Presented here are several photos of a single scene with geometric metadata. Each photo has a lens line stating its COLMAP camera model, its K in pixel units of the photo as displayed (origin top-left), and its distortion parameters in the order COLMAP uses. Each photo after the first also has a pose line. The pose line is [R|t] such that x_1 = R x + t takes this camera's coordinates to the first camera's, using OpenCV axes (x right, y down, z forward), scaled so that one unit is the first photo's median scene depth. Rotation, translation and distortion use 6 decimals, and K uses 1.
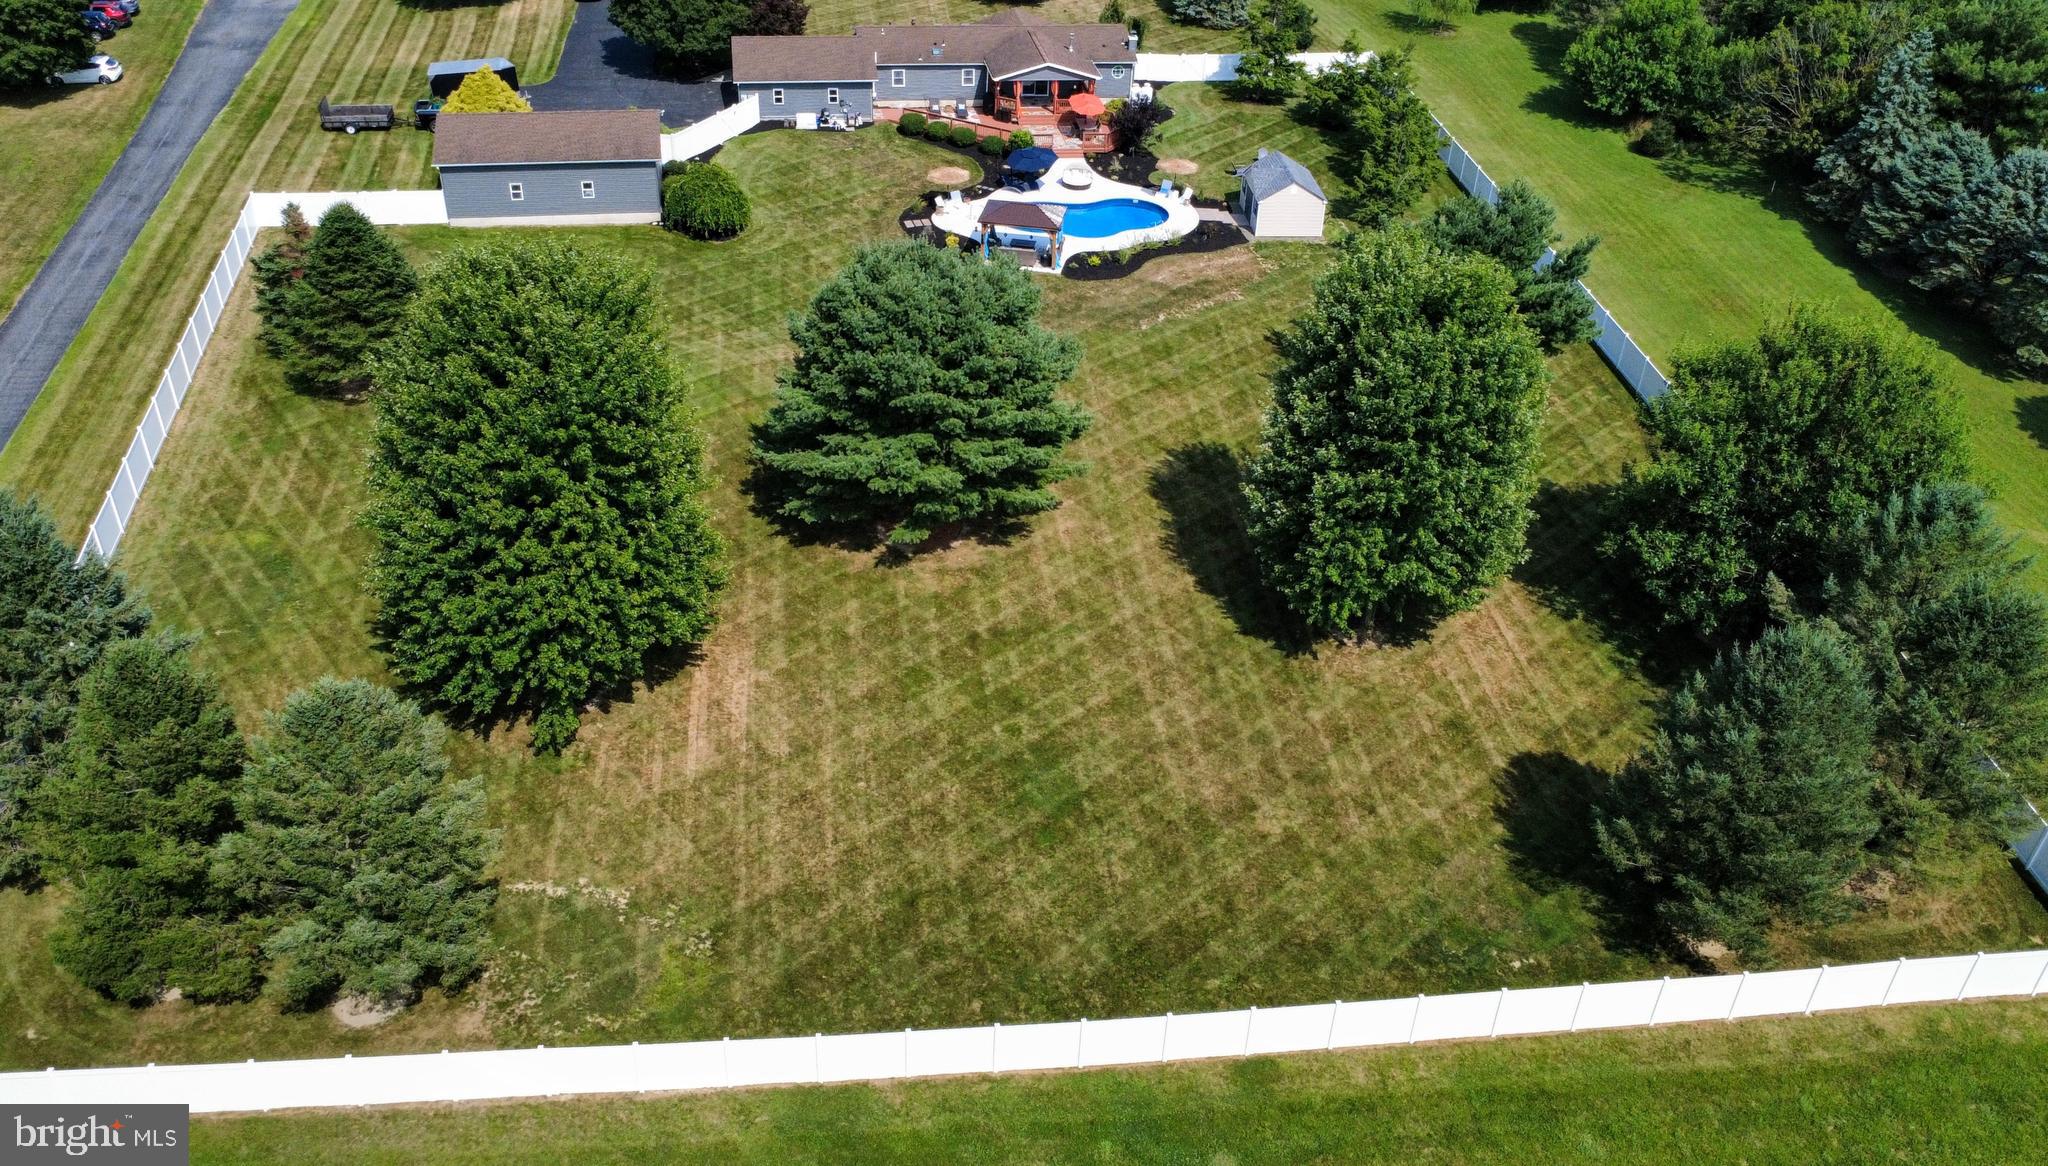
lens RADIAL K [[1638.2, 0, 1024.0], [0, 1638.2, 583.0], [0, 0, 1]] dist [0.012316, 0.002374]
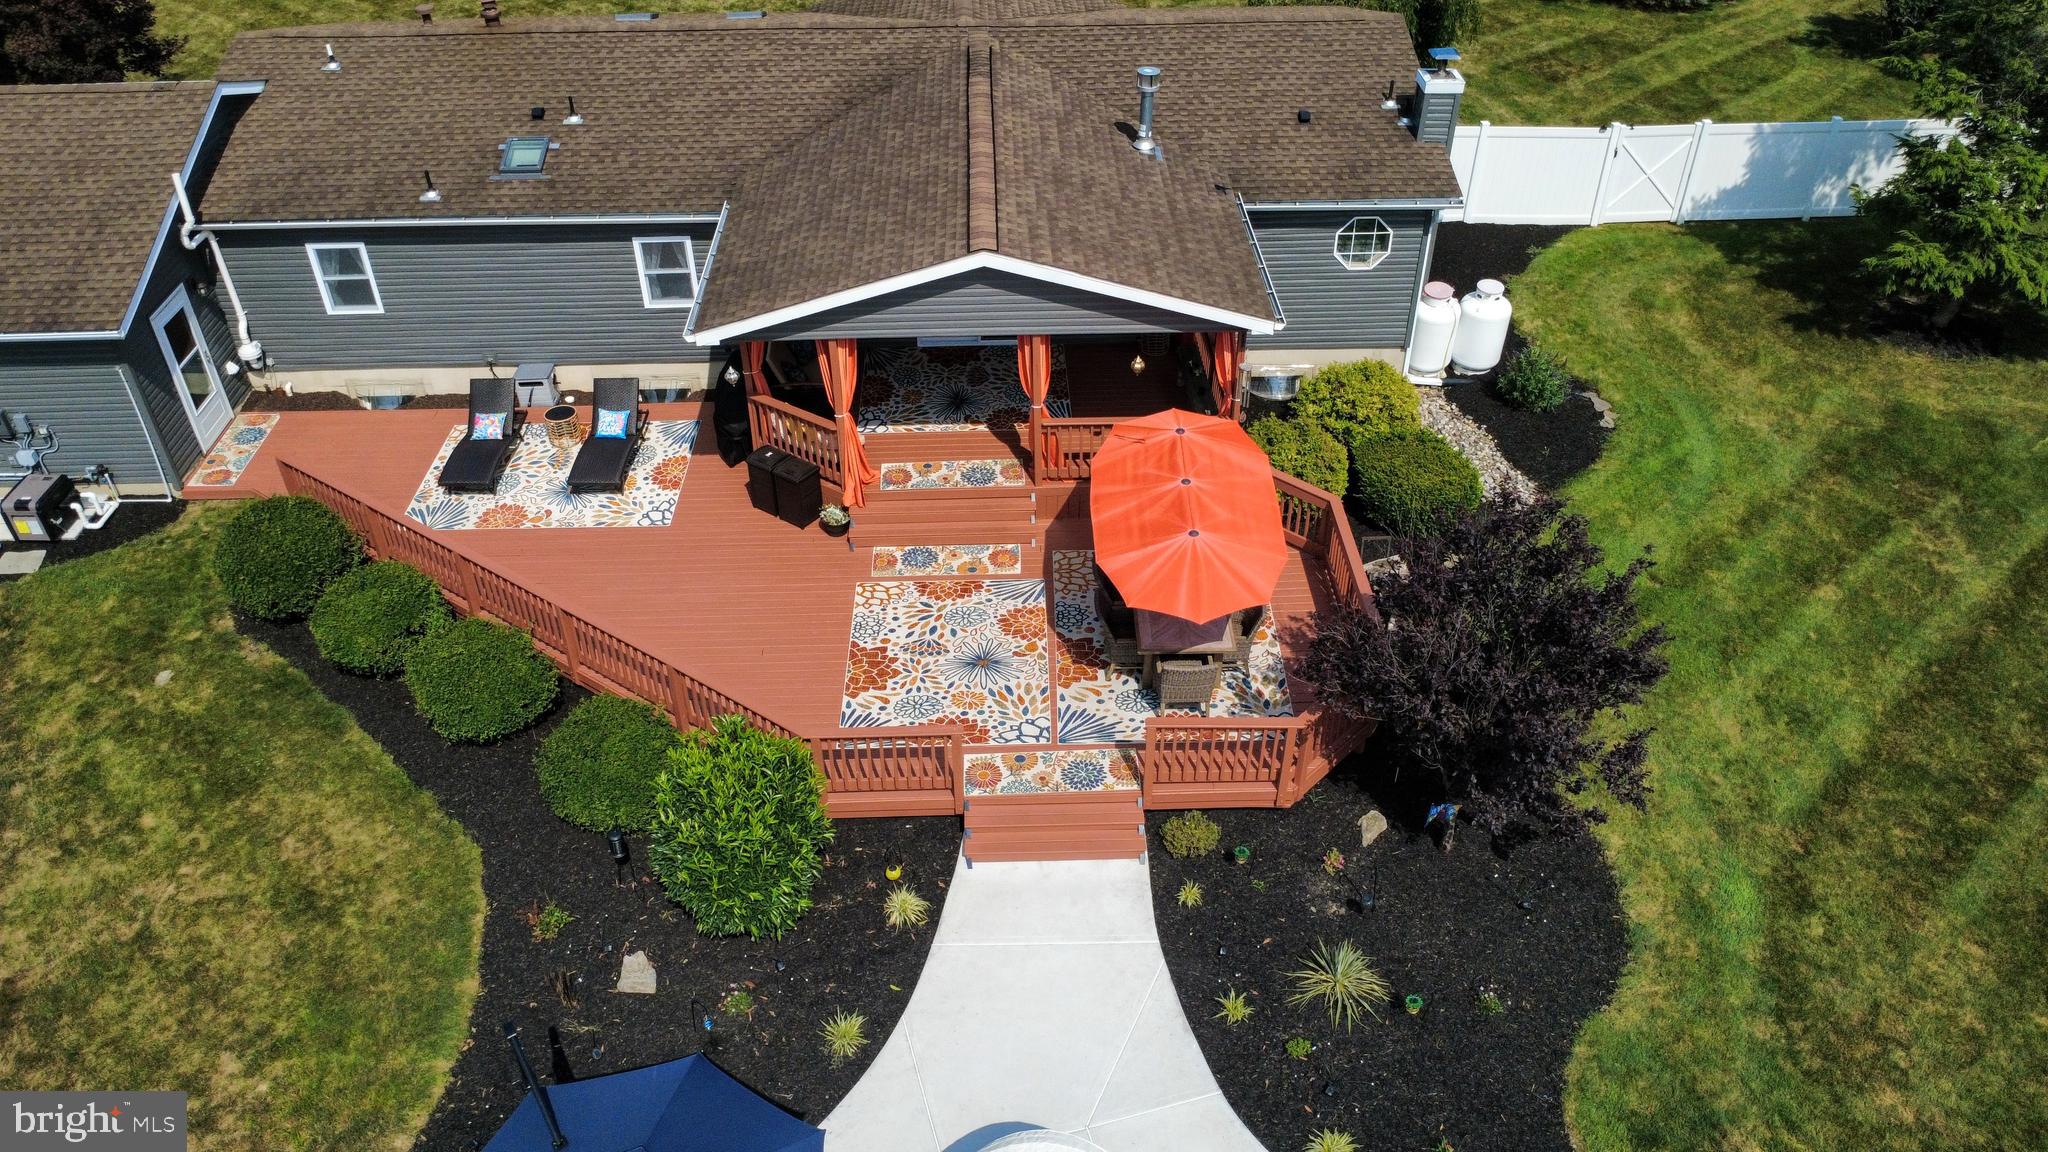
lens RADIAL K [[1480.8, 0, 1024.0], [0, 1480.8, 576.0], [0, 0, 1]] dist [0.002470, 0.001496]
pose [[0.991240, 0.041528, -0.125371, 0.041274], [-0.033696, 0.997384, 0.063954, -0.293522], [0.127699, -0.059169, 0.990046, 0.840156]]
